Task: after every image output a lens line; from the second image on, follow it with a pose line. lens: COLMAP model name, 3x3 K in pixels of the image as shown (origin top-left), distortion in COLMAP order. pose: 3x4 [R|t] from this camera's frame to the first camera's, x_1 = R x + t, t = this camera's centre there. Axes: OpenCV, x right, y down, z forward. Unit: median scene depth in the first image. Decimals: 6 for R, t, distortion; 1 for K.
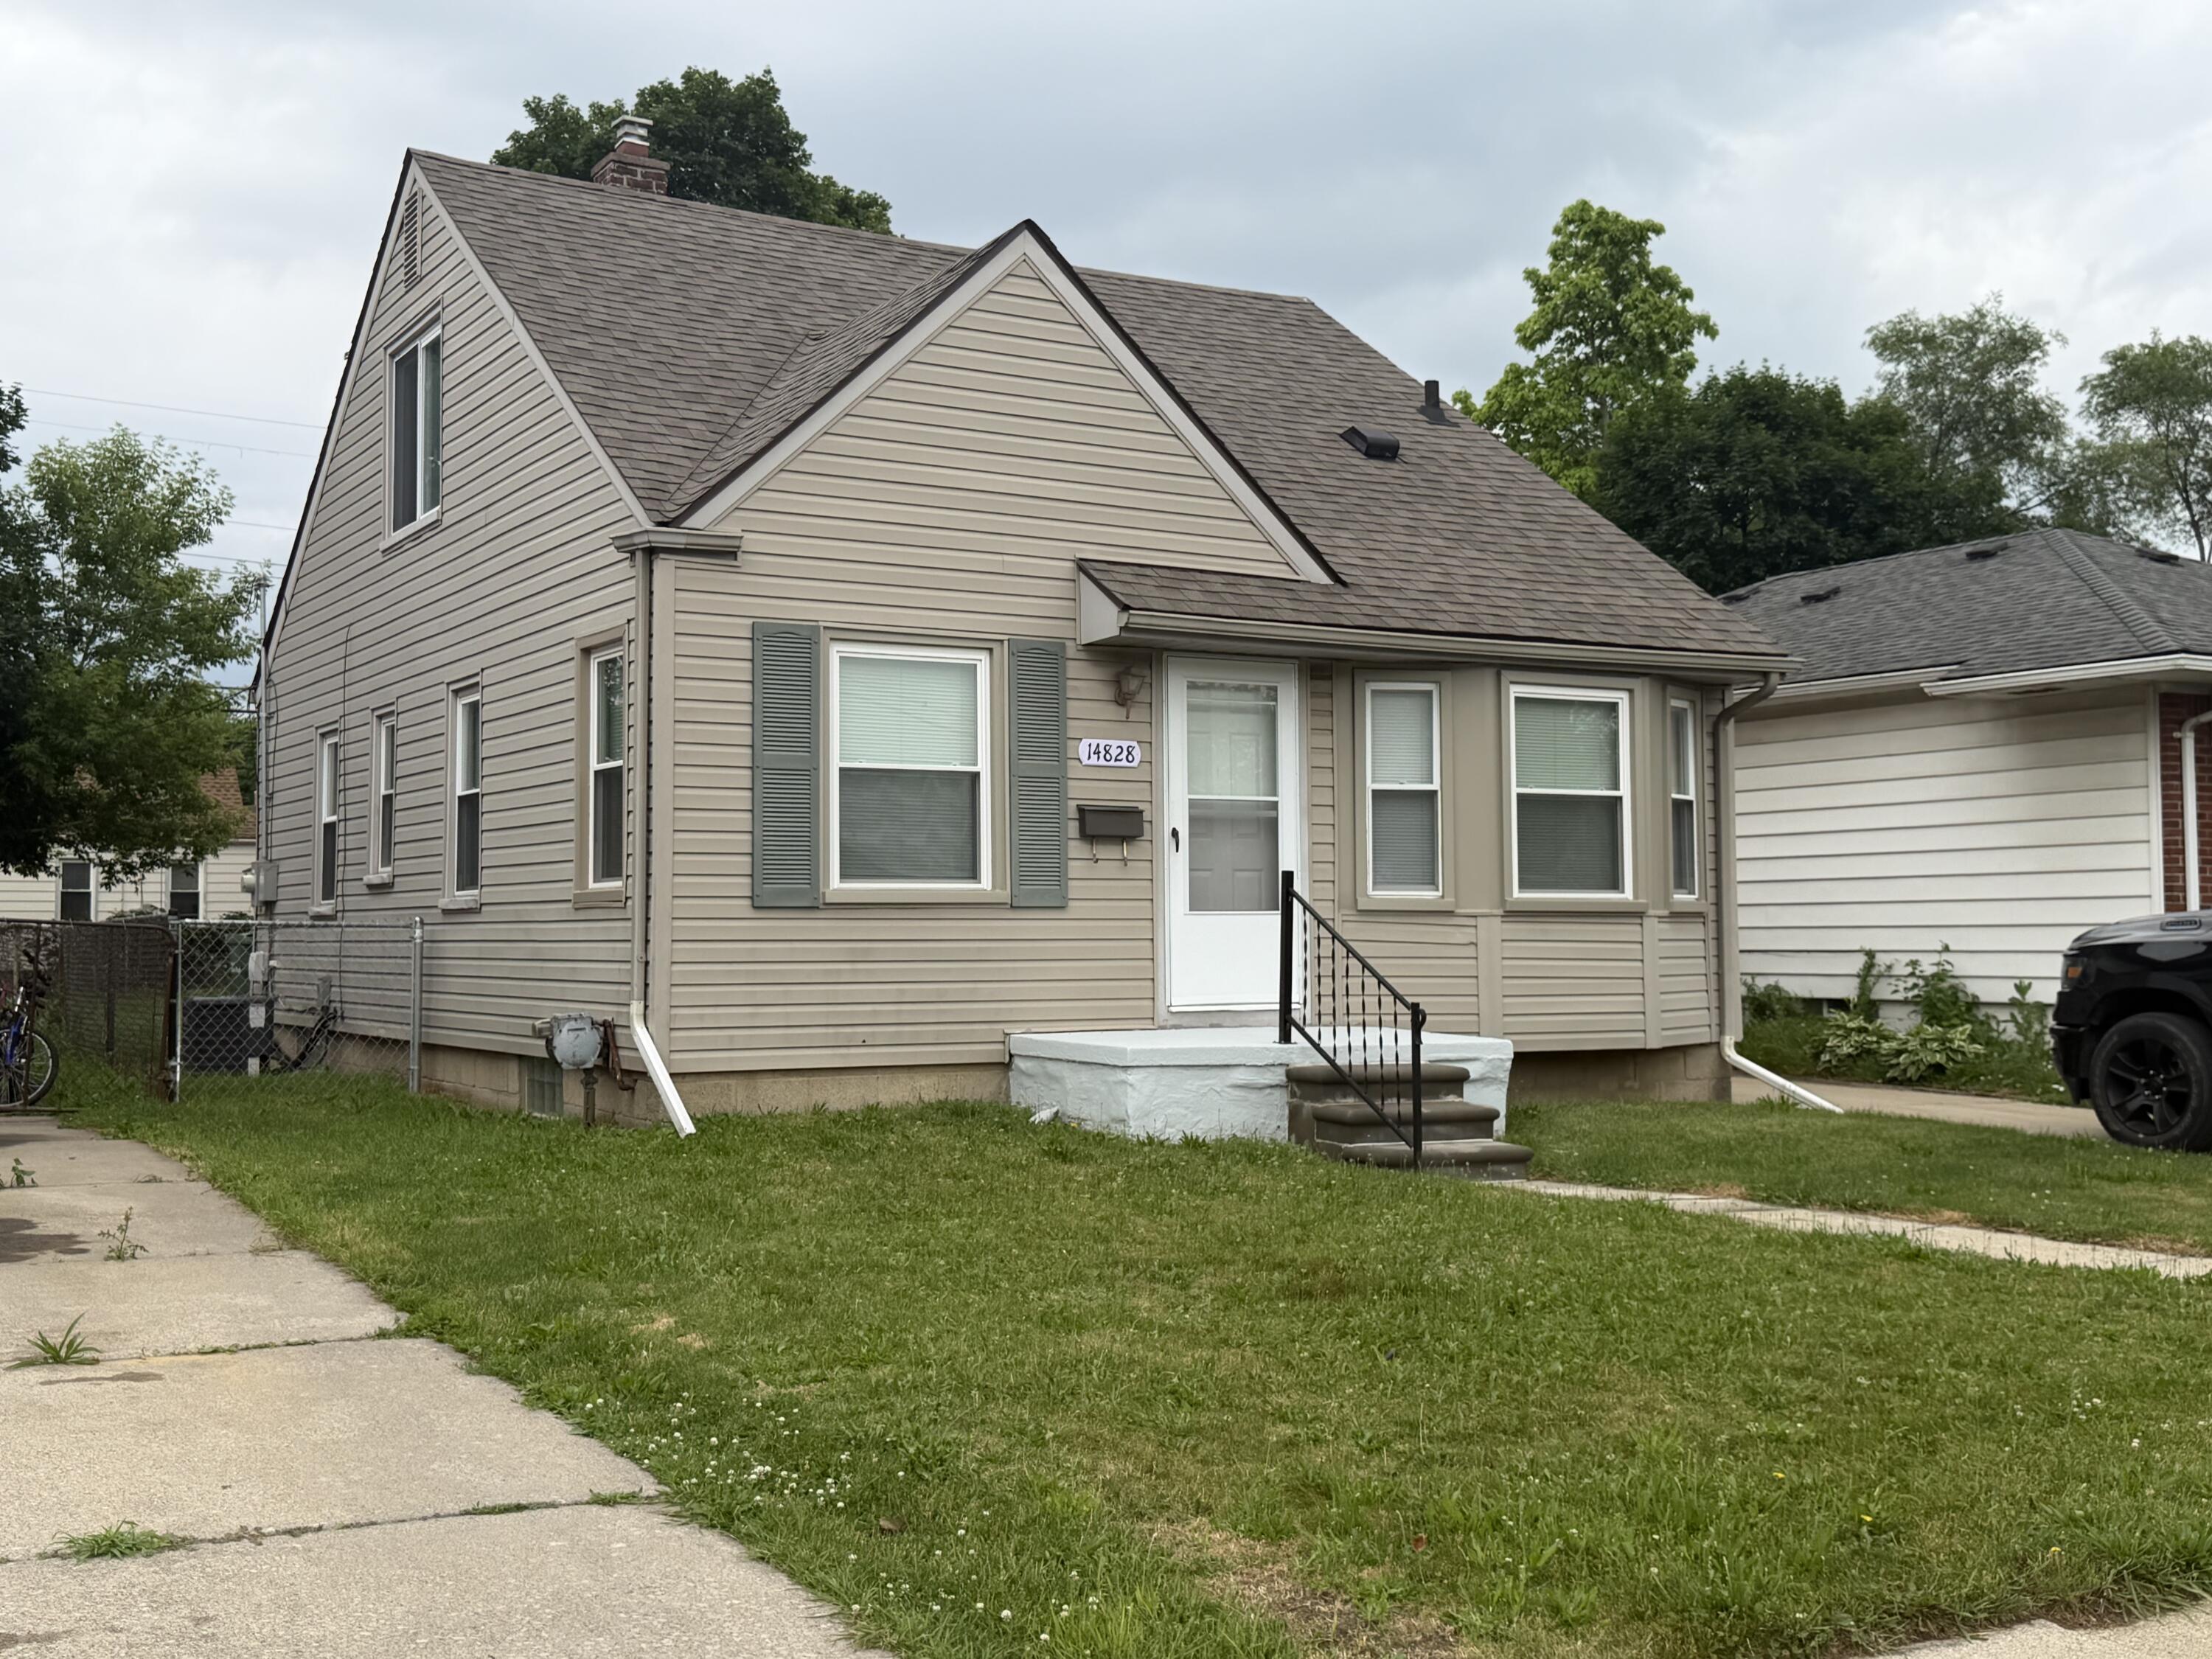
lens RADIAL K [[2484.6, 0, 1106.0], [0, 2484.6, 829.5], [0, 0, 1]] dist [0.143476, -0.247360]
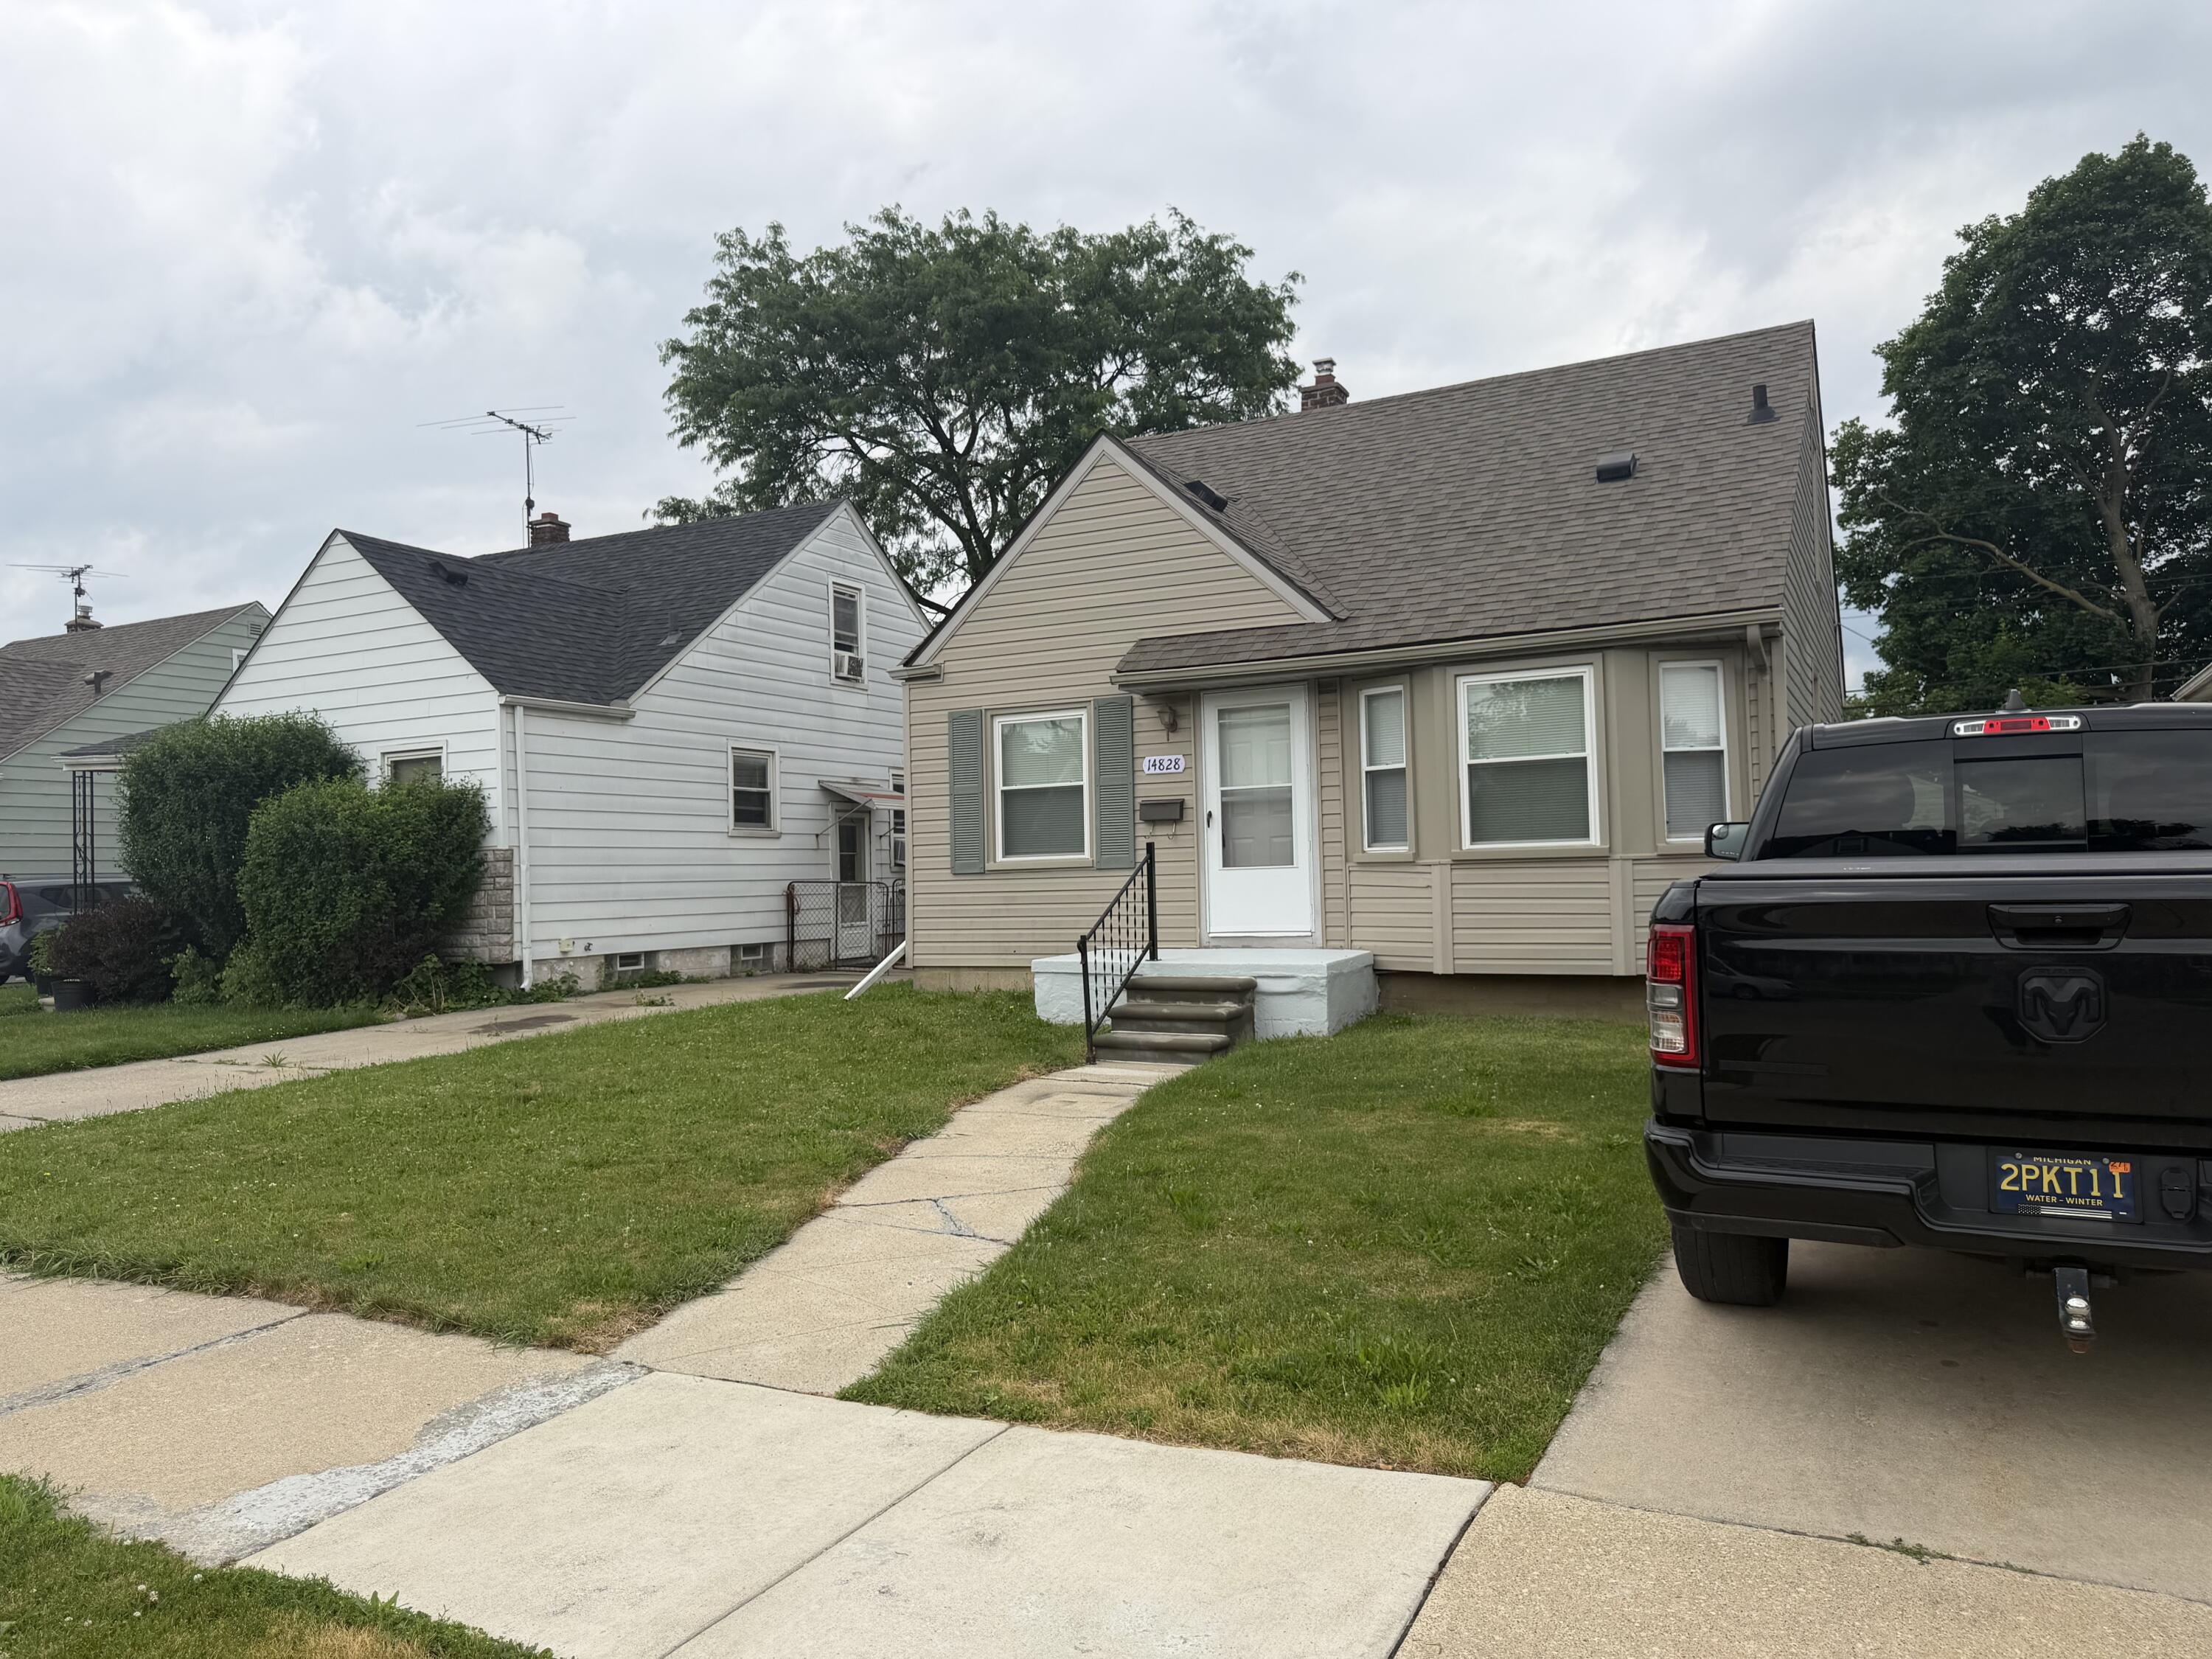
lens RADIAL K [[1608.3, 0, 1028.8], [0, 1608.3, 835.8], [0, 0, 1]] dist [0.059067, -0.109210]
pose [[0.496440, -0.035249, -0.867355, 0.794315], [0.061545, 0.998090, -0.005337, 0.012322], [0.865887, -0.050732, 0.497661, 0.436556]]
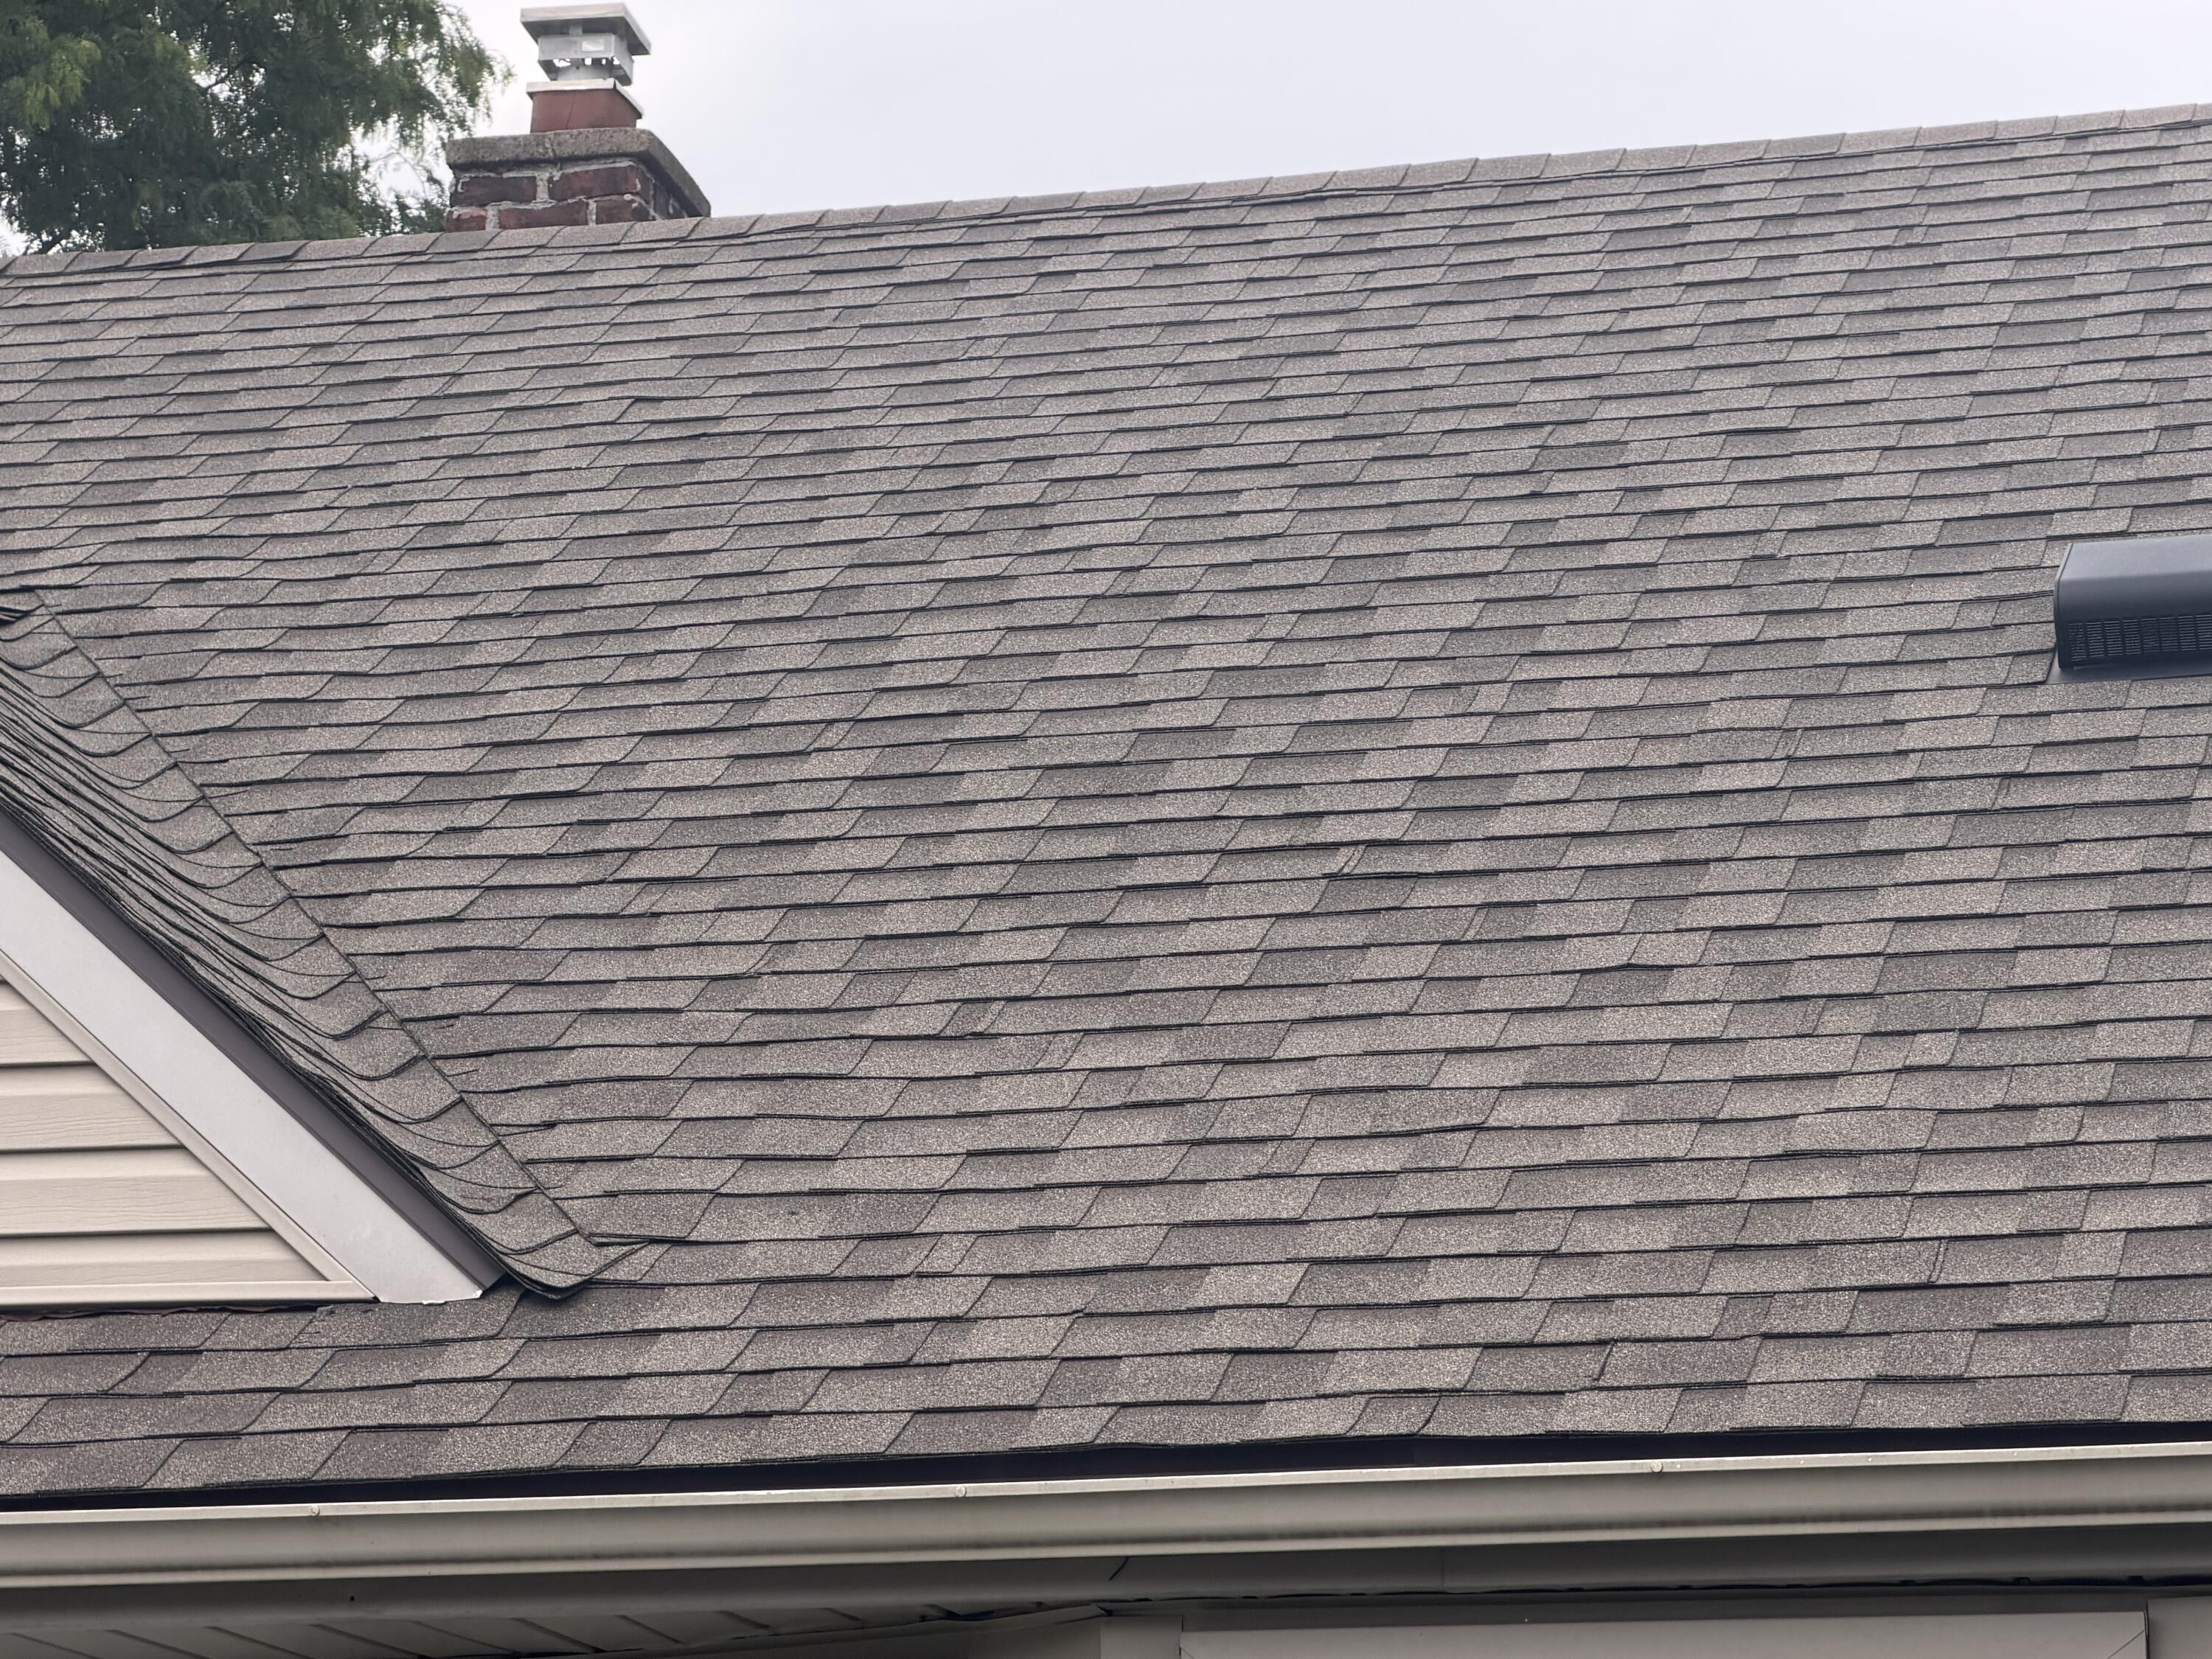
lens RADIAL K [[7643.2, 0, 1106.0], [0, 7643.2, 829.5], [0, 0, 1]] dist [0.269163, 1.211442]
pose [[0.700139, -0.168220, -0.693907, 0.607013], [0.014634, 0.975027, -0.221605, 0.006933], [0.713856, 0.144999, 0.685116, 0.614674]]
